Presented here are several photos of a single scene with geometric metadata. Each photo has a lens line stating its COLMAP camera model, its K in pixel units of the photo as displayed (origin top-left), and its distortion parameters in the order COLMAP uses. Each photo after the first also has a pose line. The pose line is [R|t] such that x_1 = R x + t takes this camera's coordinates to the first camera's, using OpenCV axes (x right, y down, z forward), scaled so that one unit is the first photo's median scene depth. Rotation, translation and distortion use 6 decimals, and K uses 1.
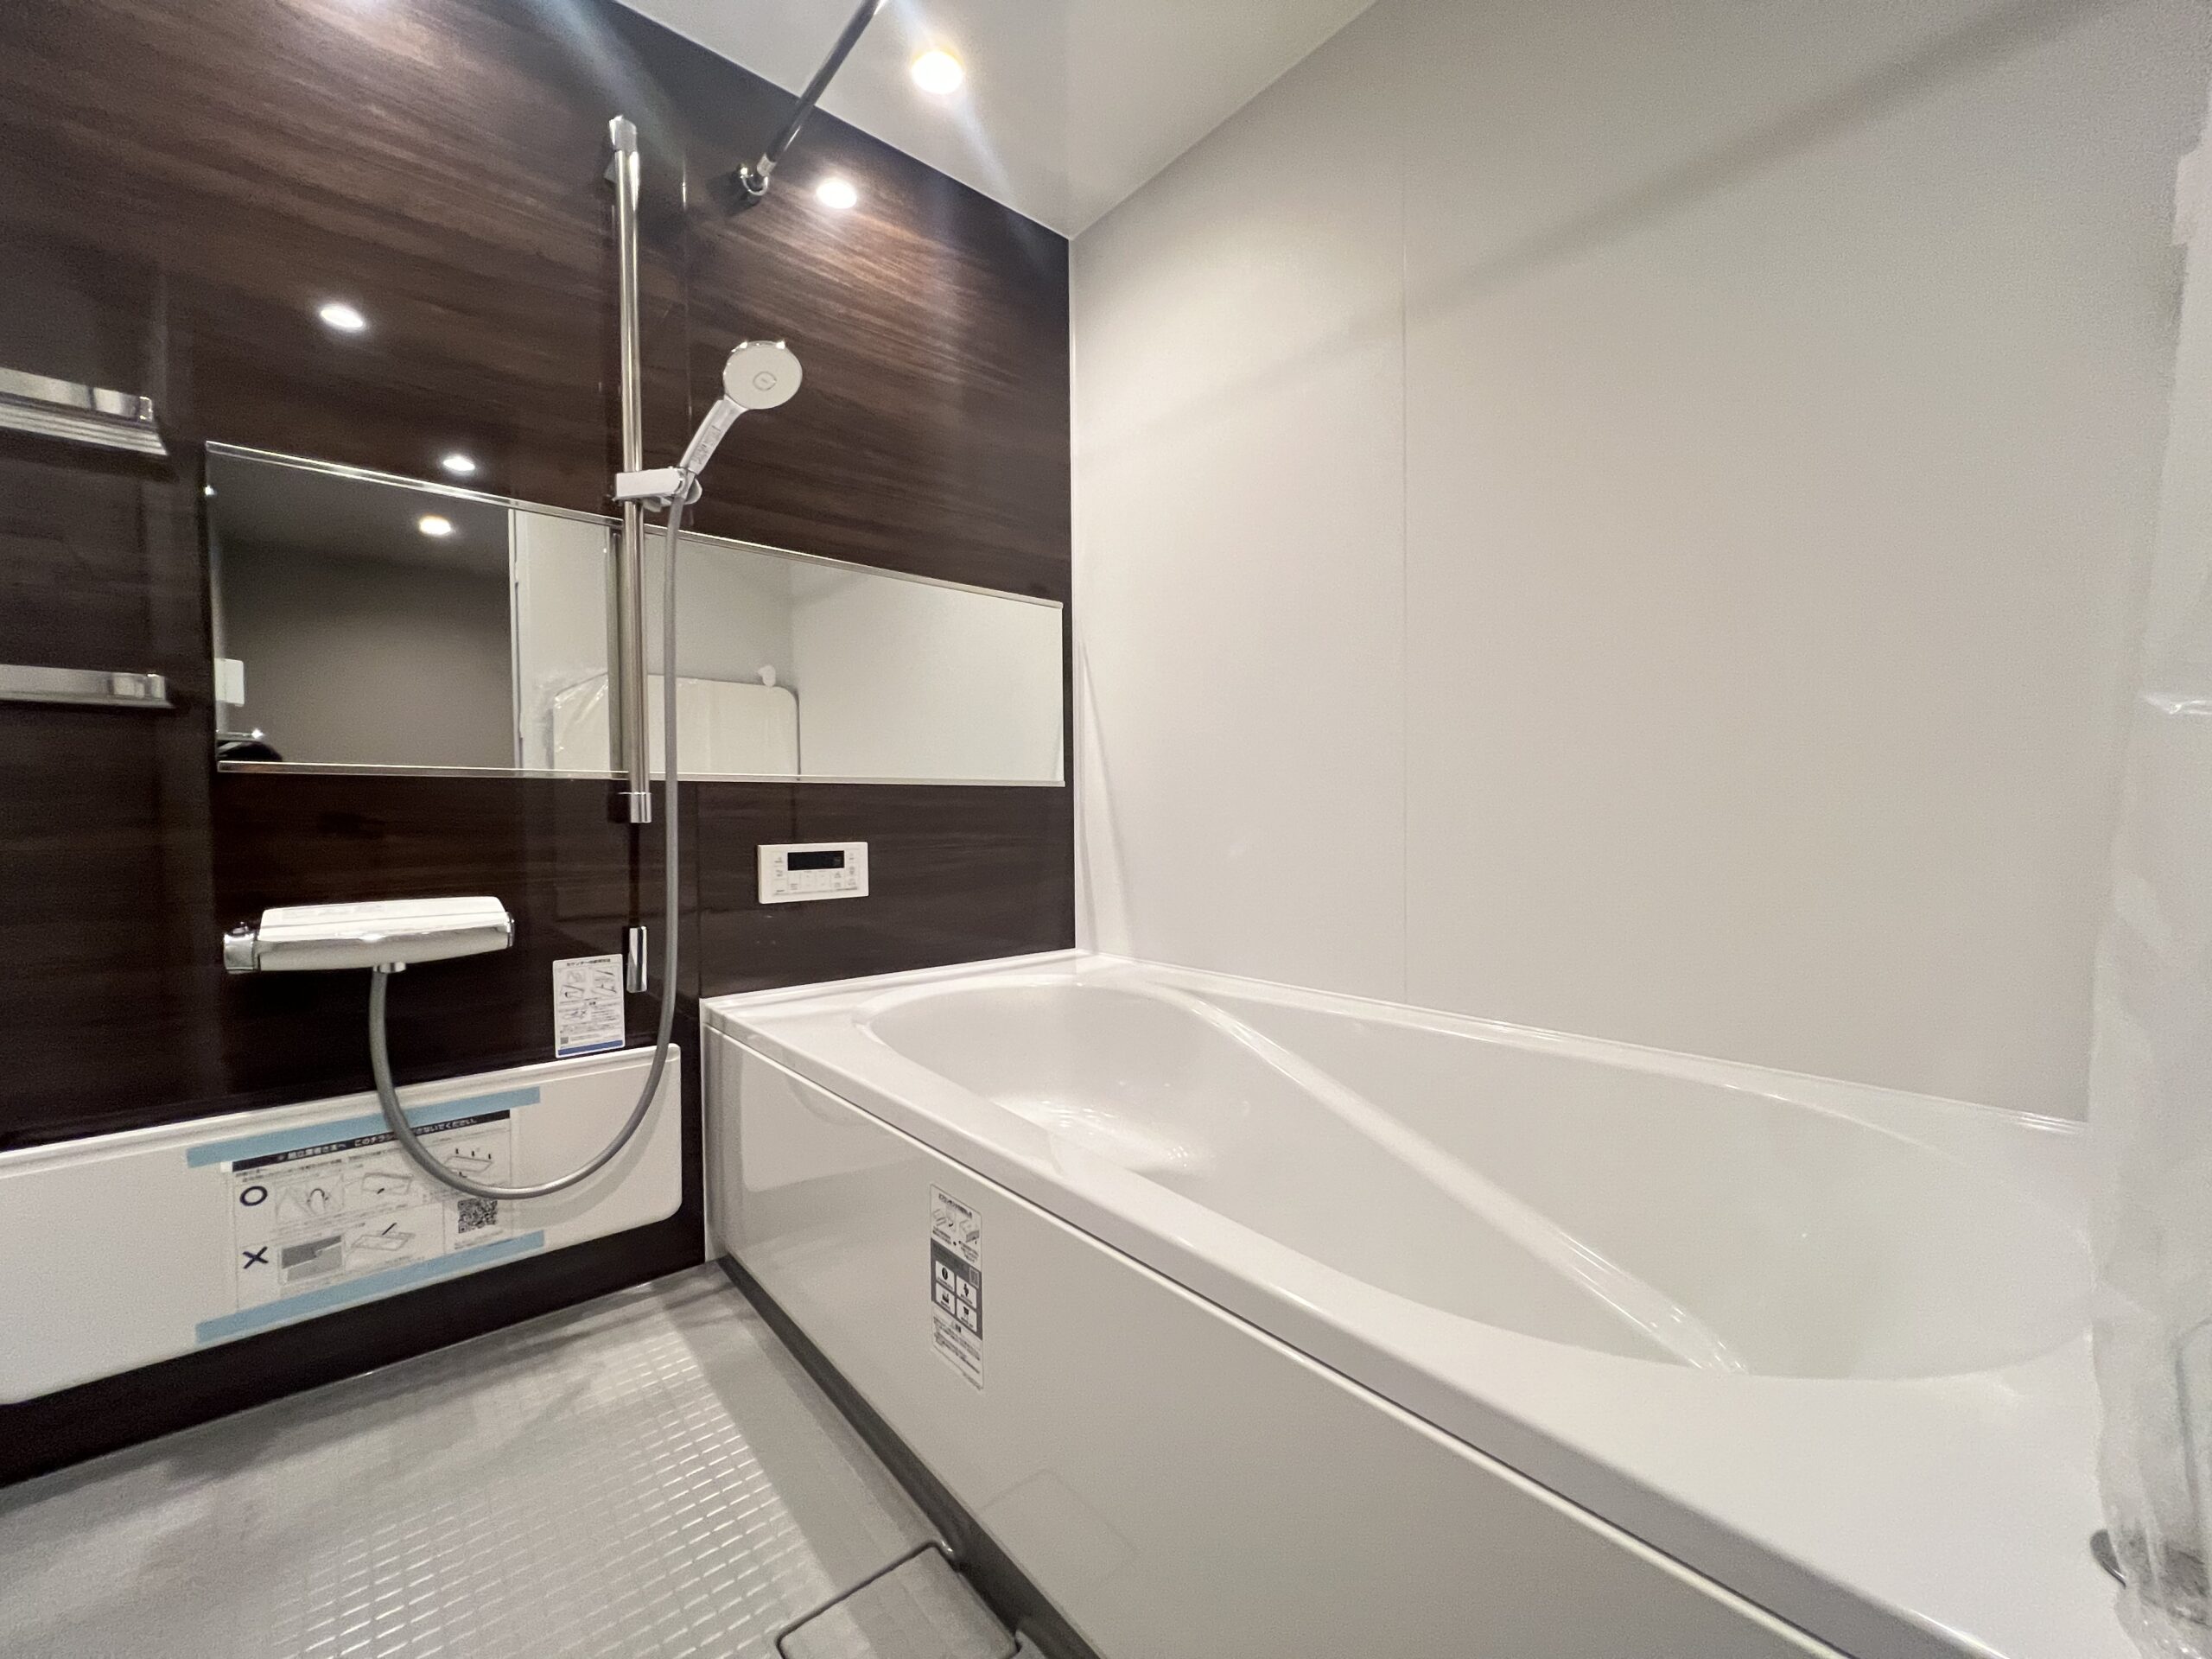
lens RADIAL K [[890.1, 0, 1100.1], [0, 890.1, 825.8], [0, 0, 1]] dist [-0.002008, 0.000853]
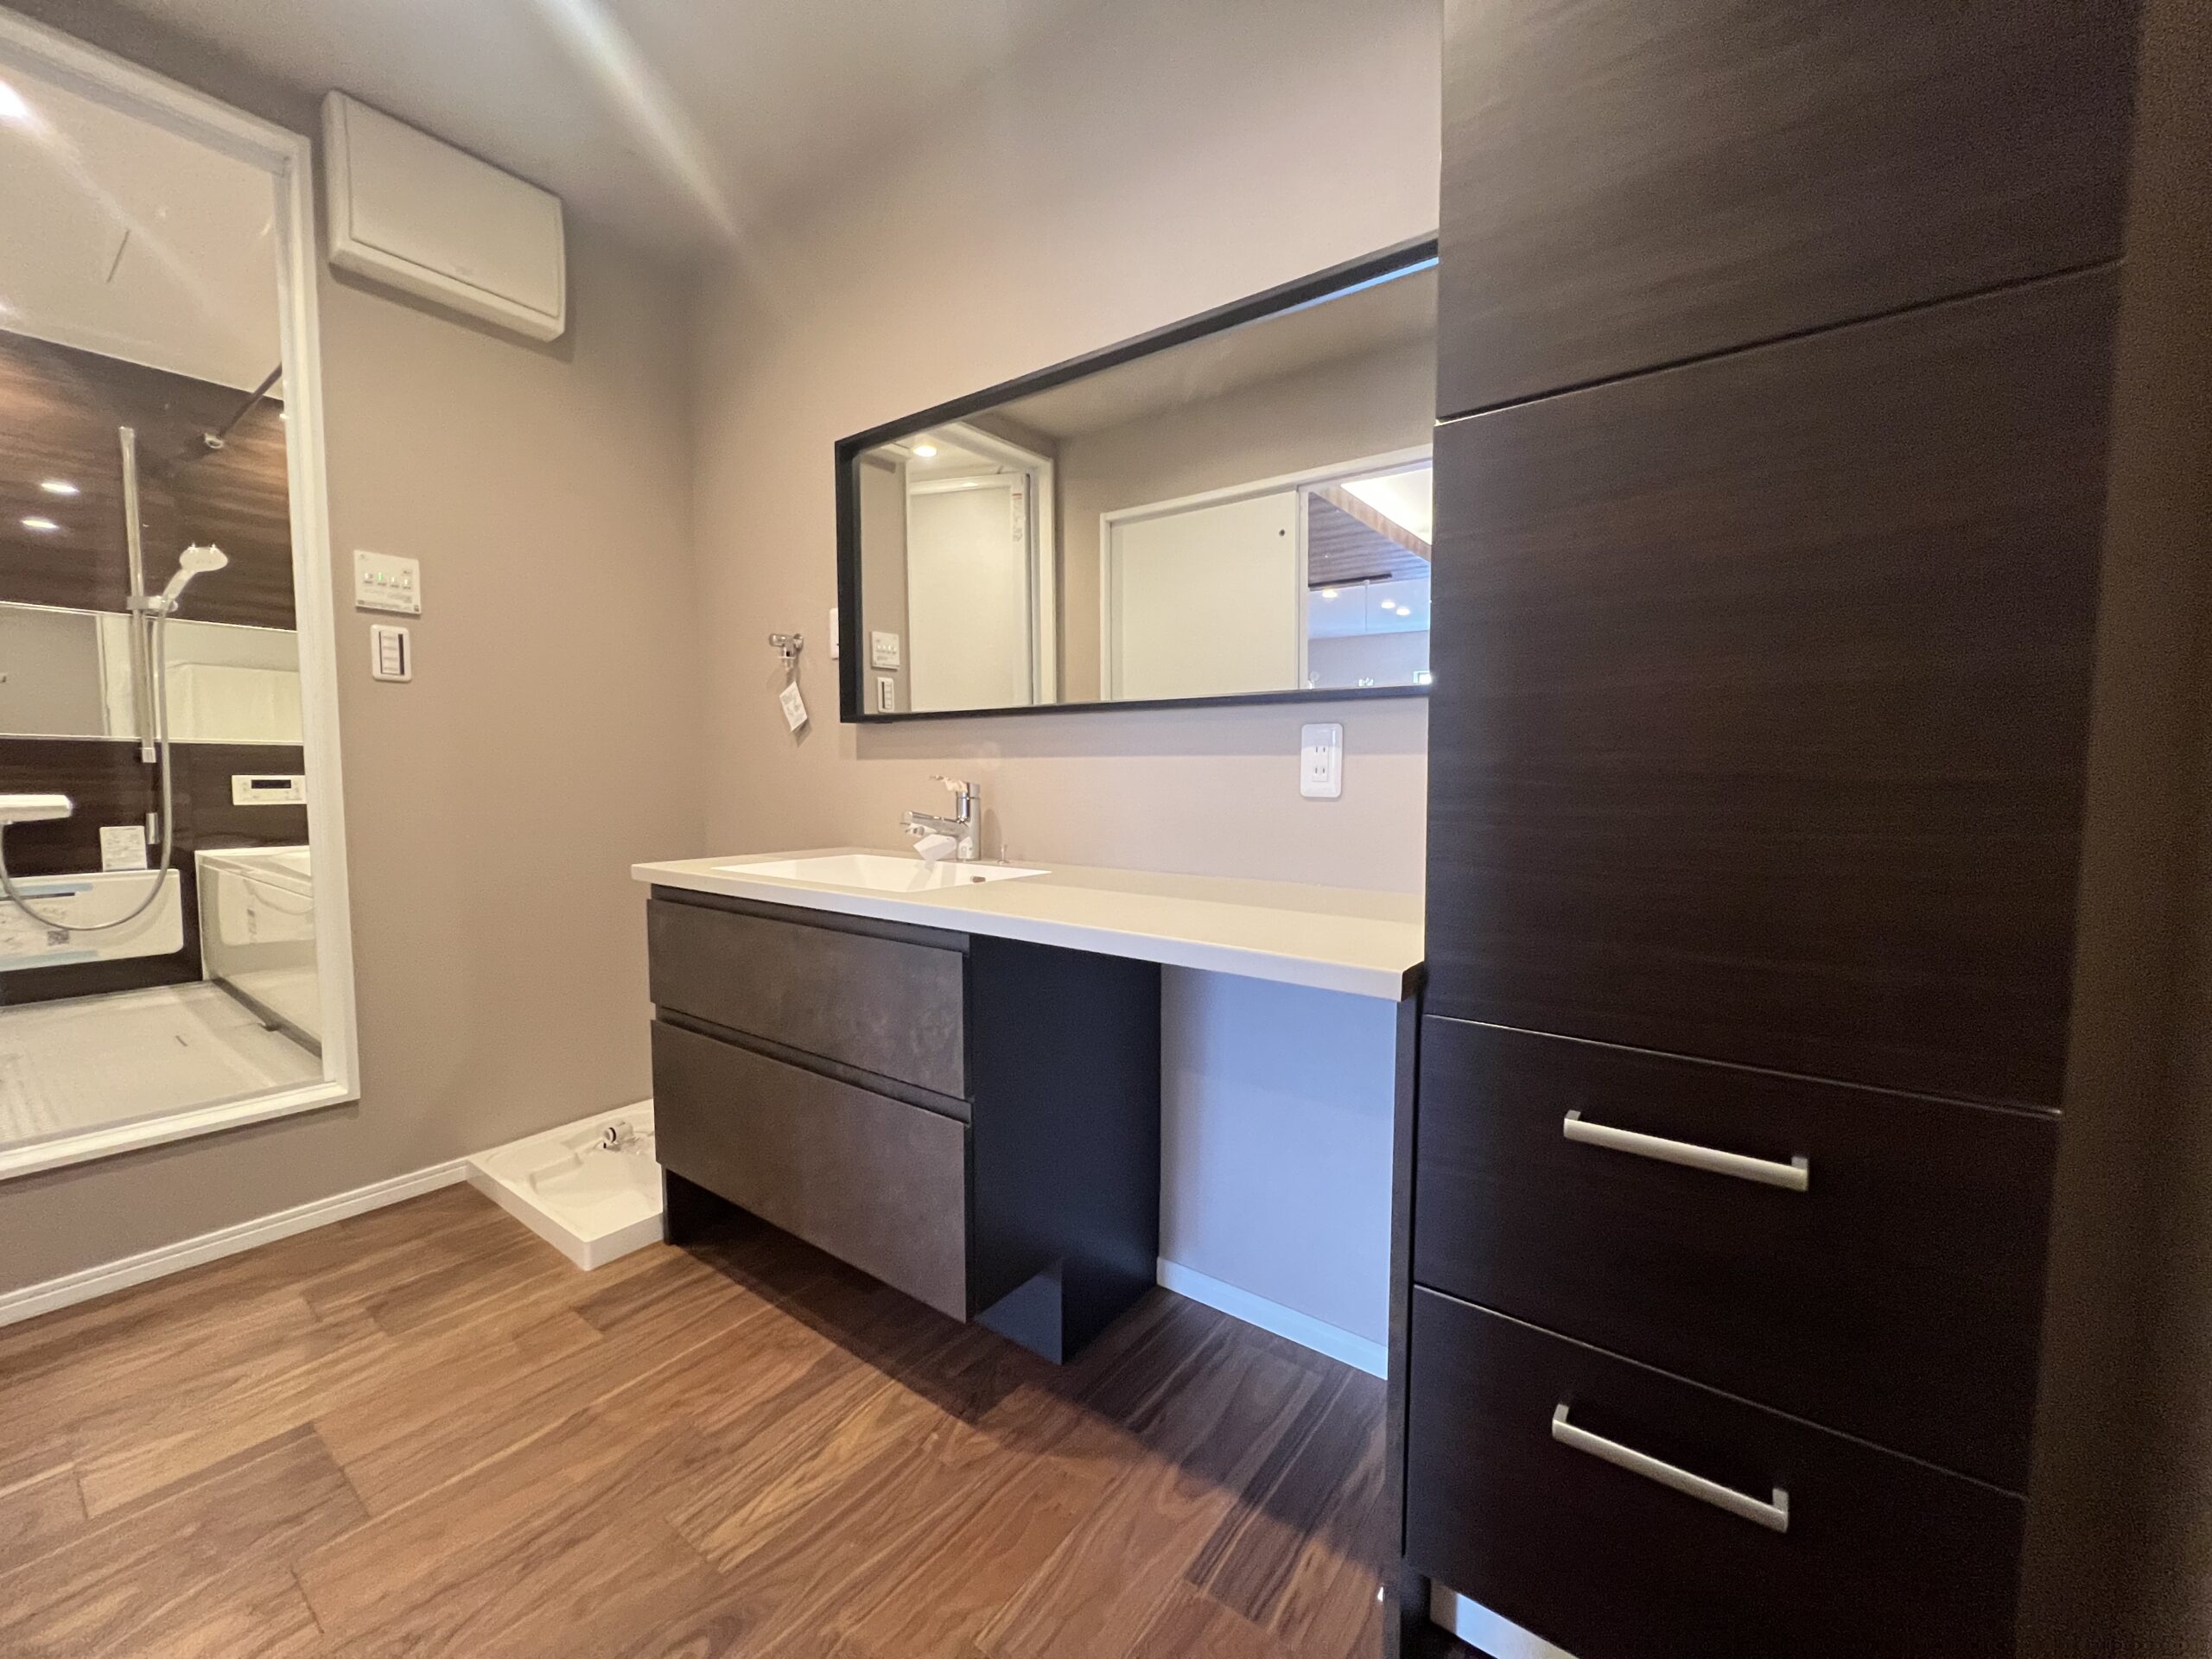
lens RADIAL K [[890.1, 0, 1111.7], [0, 890.1, 827.5], [0, 0, 1]] dist [-0.002008, 0.000853]
pose [[0.973016, -0.003574, 0.230711, 1.215750], [-0.006881, 0.998986, 0.044497, 0.040729], [-0.230636, -0.044884, 0.972004, -1.581468]]
